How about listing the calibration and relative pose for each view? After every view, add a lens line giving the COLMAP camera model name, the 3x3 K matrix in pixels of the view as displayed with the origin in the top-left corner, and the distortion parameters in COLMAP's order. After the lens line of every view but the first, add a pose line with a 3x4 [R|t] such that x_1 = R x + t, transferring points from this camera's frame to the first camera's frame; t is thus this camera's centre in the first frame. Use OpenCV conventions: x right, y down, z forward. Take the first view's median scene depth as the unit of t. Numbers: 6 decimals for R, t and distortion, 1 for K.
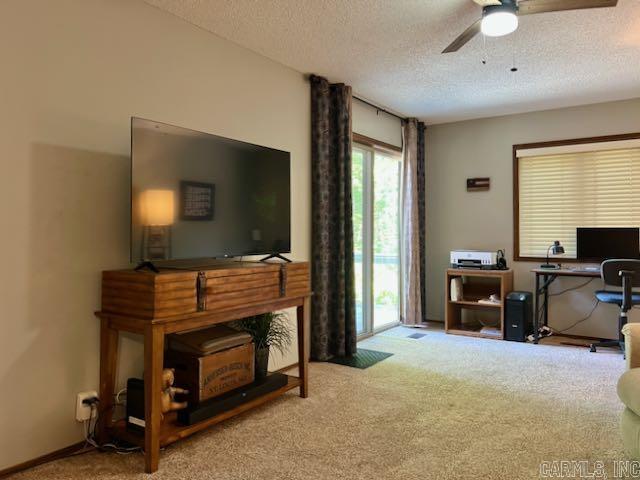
lens RADIAL K [[499.0, 0, 321.6], [0, 499.0, 236.5], [0, 0, 1]] dist [0.040471, -0.042483]
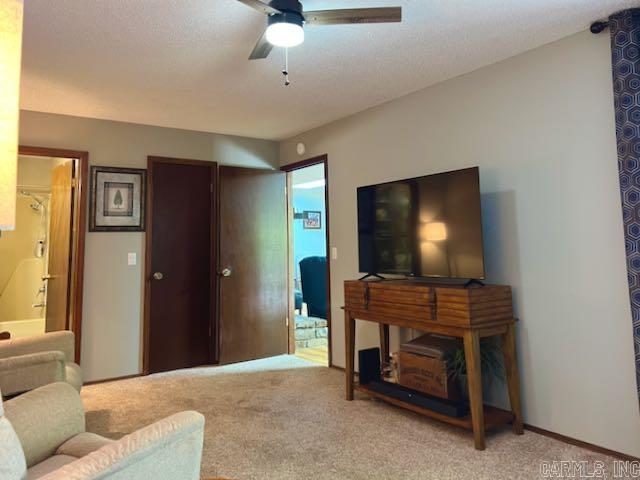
lens RADIAL K [[499.0, 0, 320.4], [0, 499.0, 242.3], [0, 0, 1]] dist [0.040471, -0.042483]
pose [[-0.337928, -0.010446, -0.941114, 0.359383], [-0.007338, 0.999937, -0.008465, -0.009556], [0.941143, 0.004046, -0.337983, 0.425583]]
